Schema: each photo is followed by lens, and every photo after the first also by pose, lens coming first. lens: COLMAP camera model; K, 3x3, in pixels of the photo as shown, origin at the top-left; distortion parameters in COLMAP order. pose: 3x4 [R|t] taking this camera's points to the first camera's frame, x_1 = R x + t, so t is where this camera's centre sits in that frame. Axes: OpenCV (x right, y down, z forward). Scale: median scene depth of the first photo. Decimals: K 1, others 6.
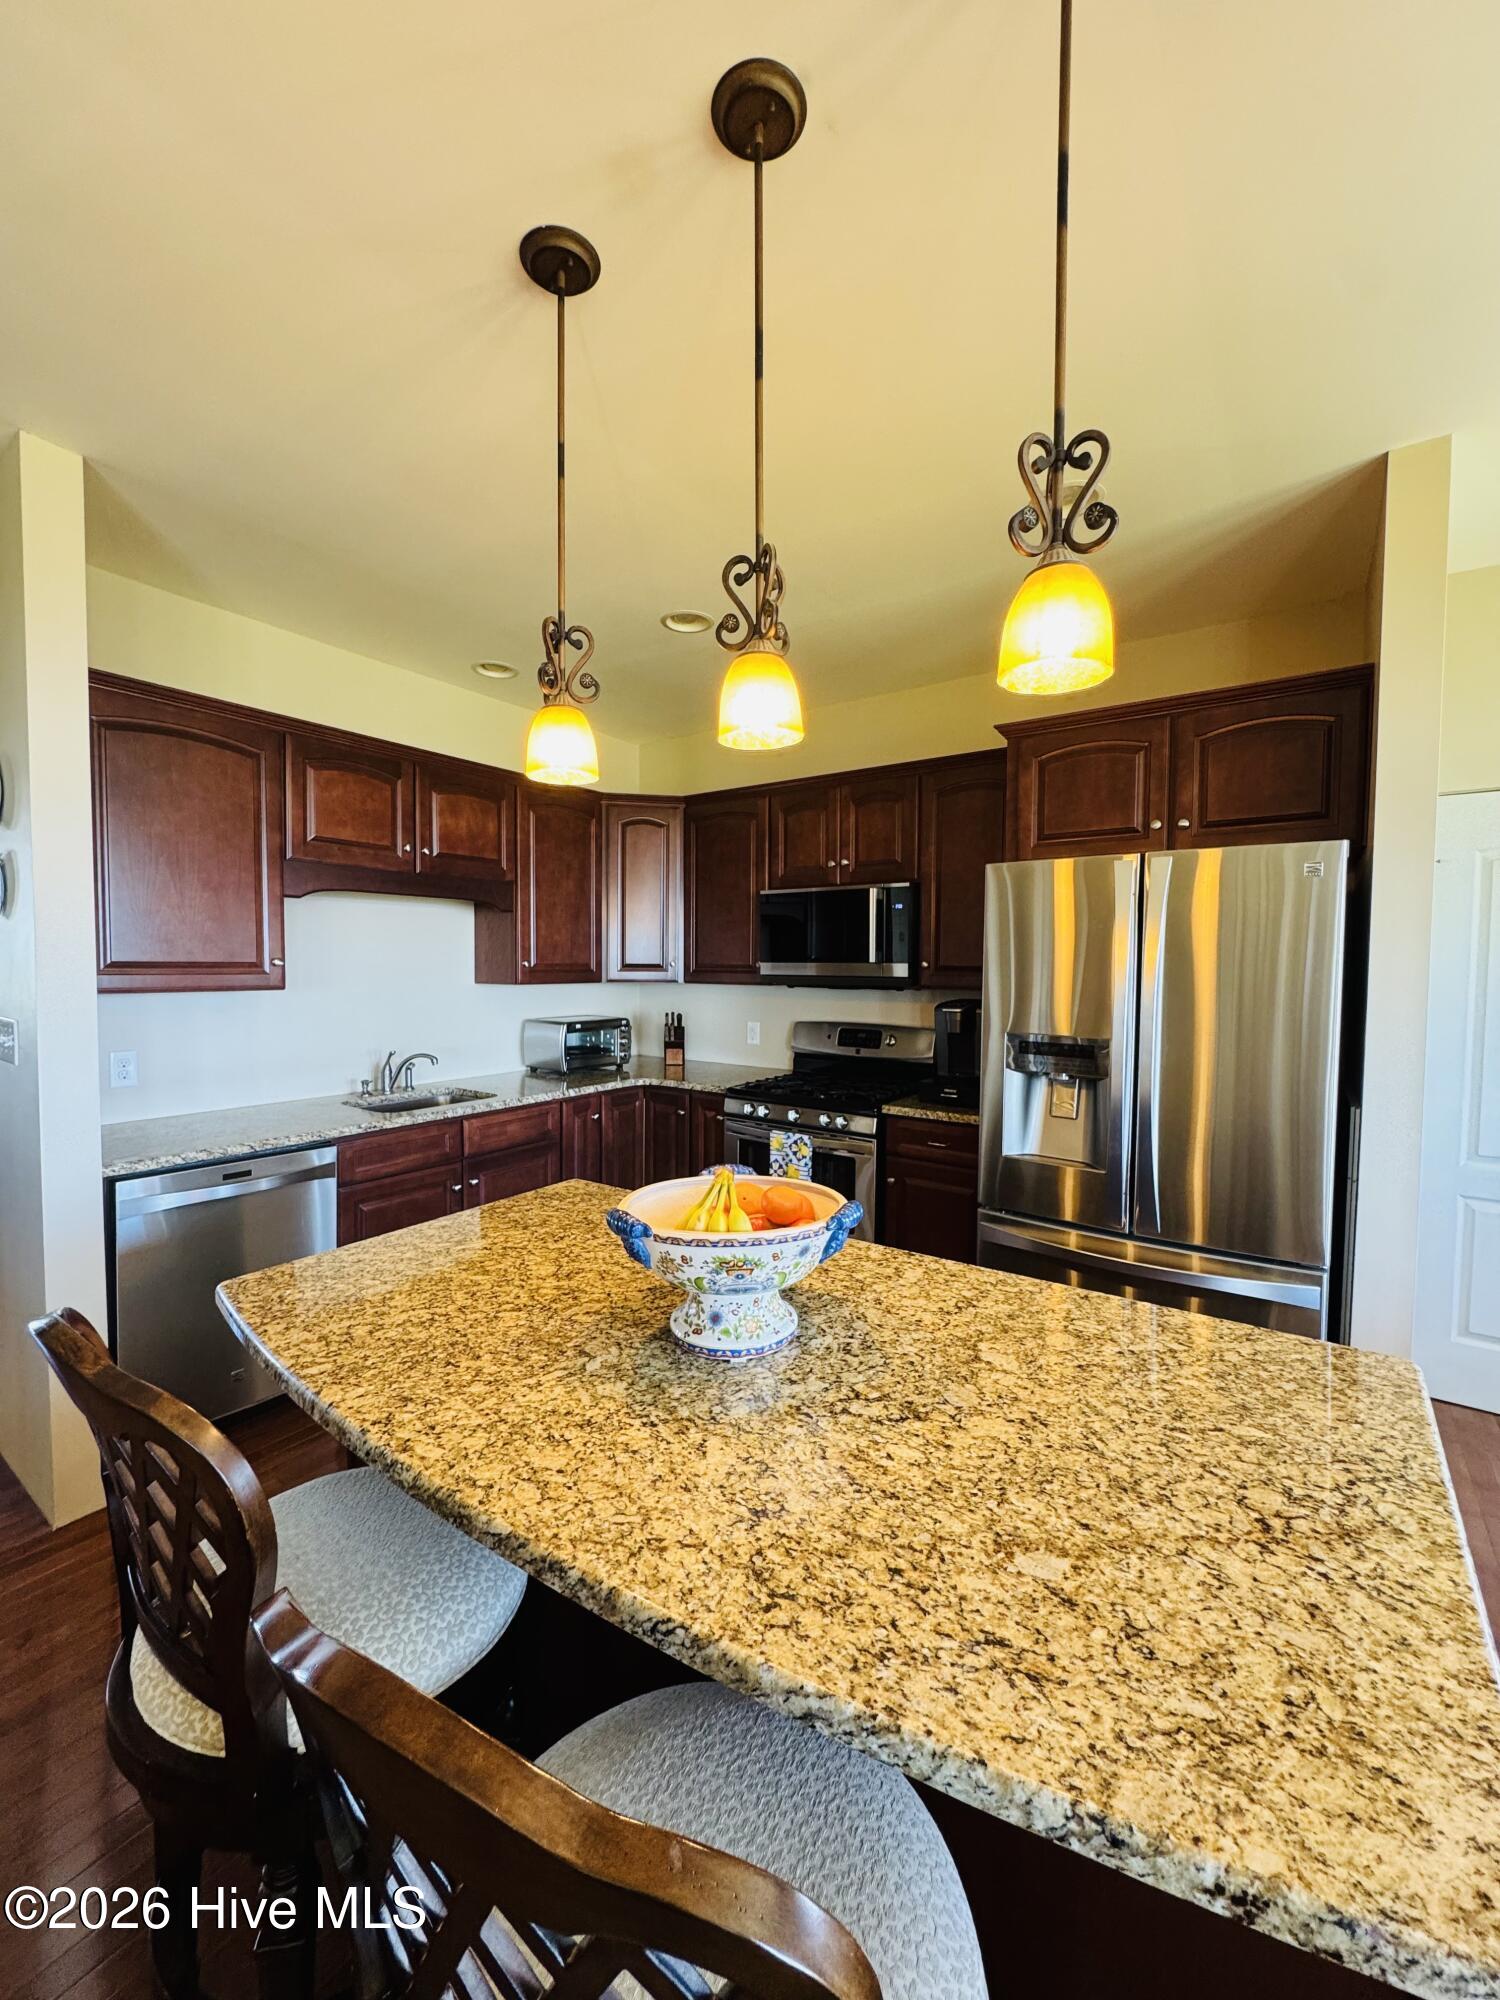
lens RADIAL K [[799.0, 0, 750.0], [0, 799.0, 1000.0], [0, 0, 1]] dist [-0.004686, -0.000096]
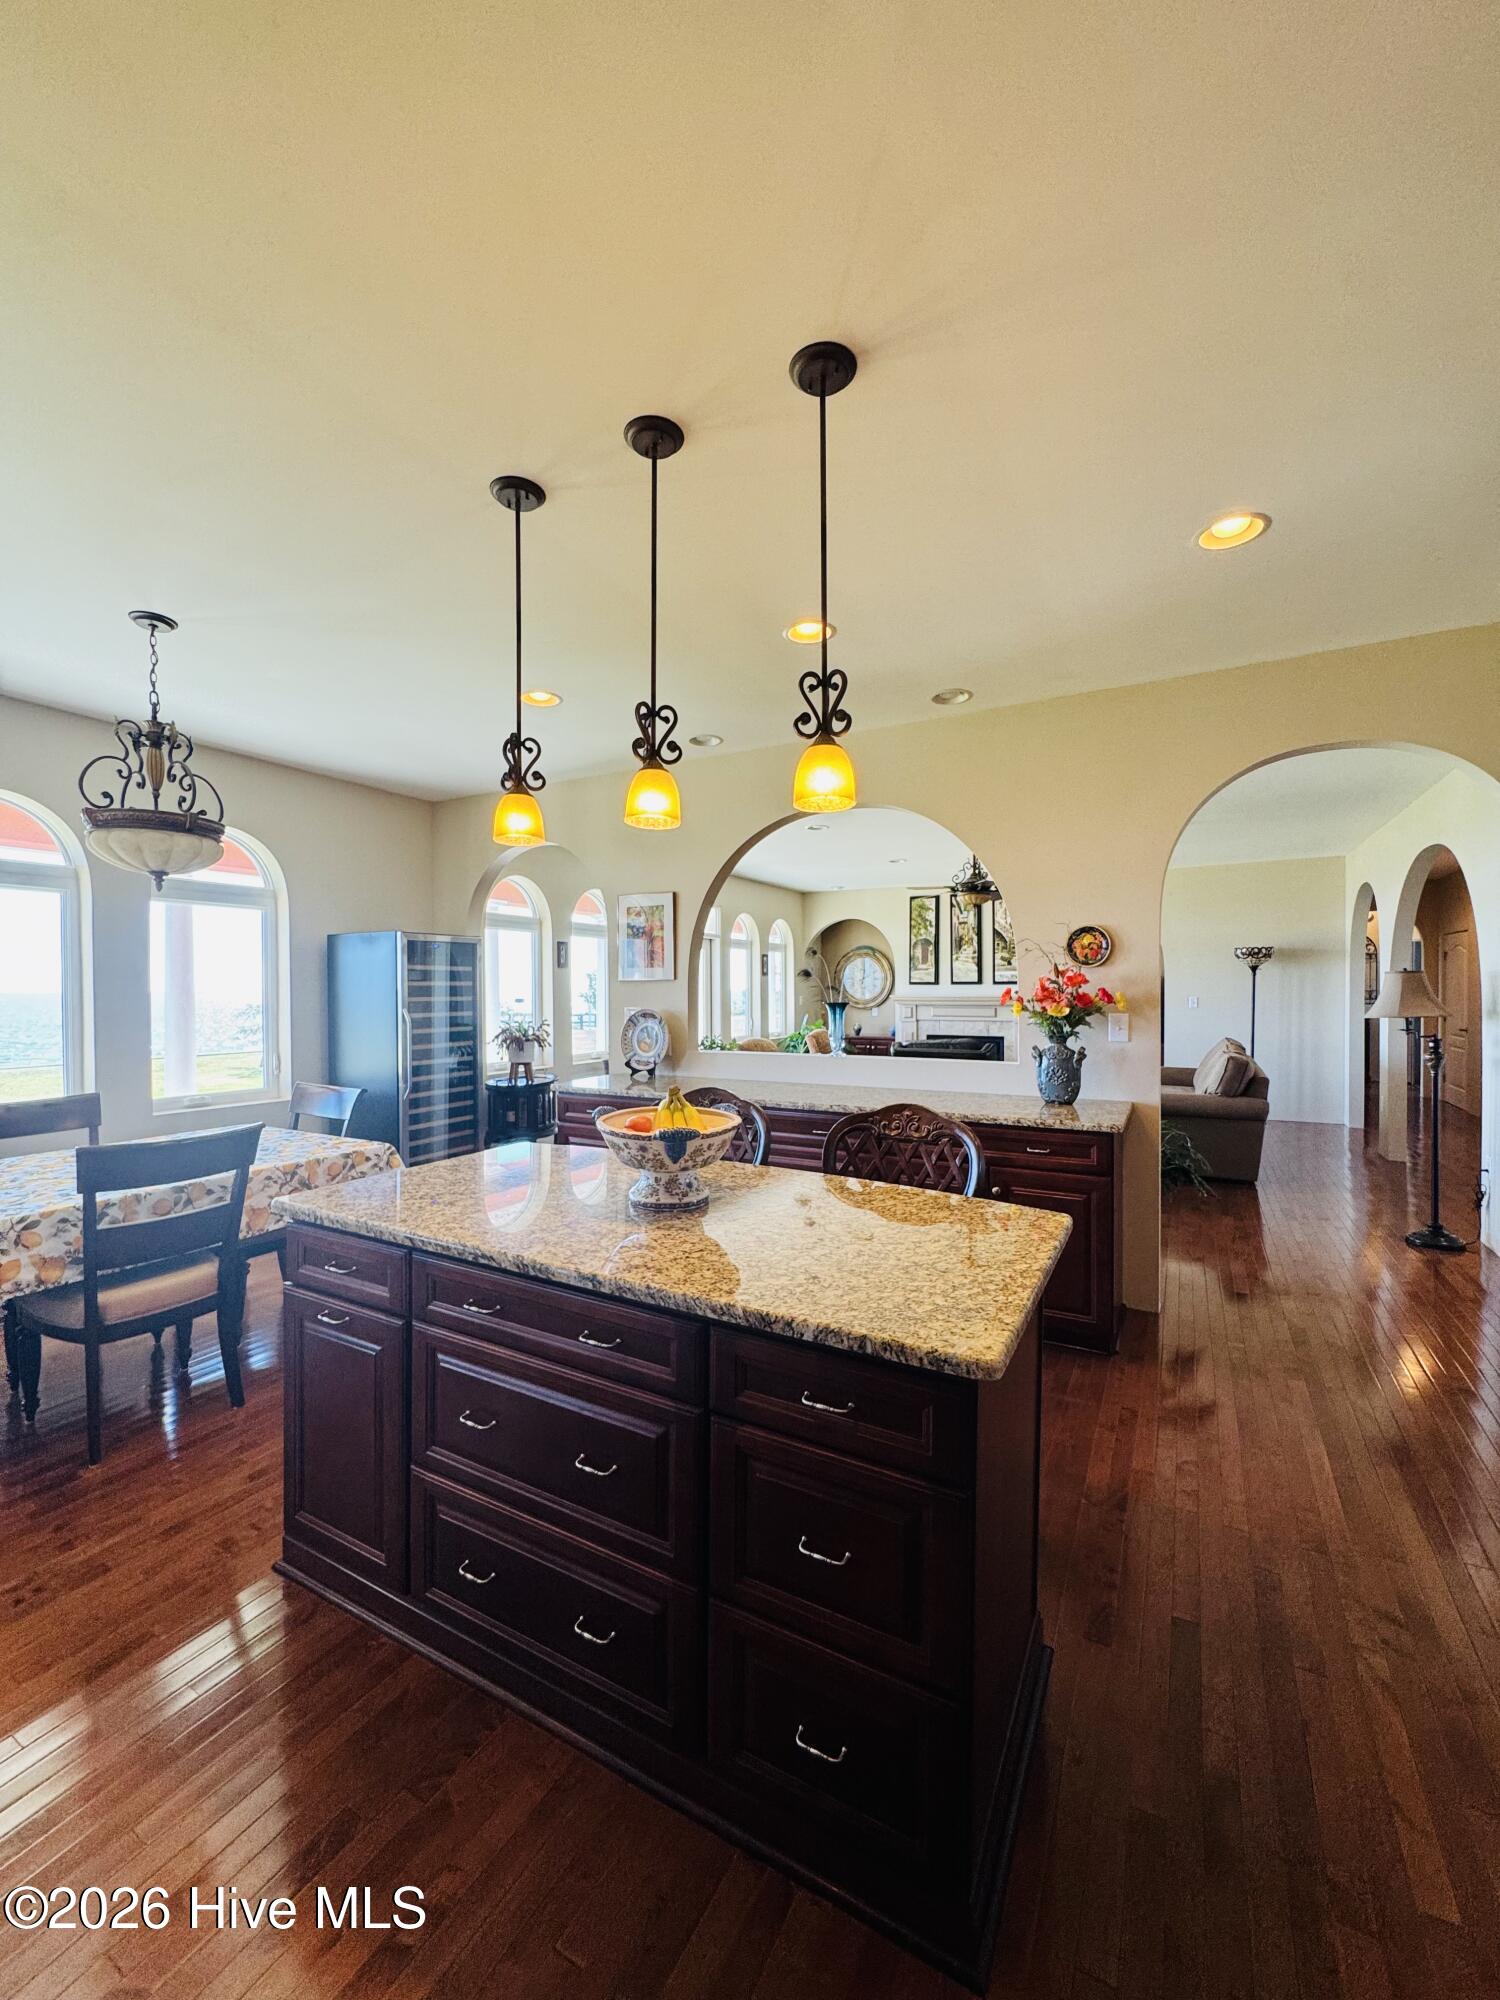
lens RADIAL K [[799.0, 0, 750.0], [0, 799.0, 1000.0], [0, 0, 1]] dist [-0.004686, -0.000096]
pose [[-0.992935, -0.002466, -0.118638, 0.003926], [-0.009143, 0.998402, 0.055766, -0.028584], [0.118311, 0.056457, -0.991370, 0.982067]]
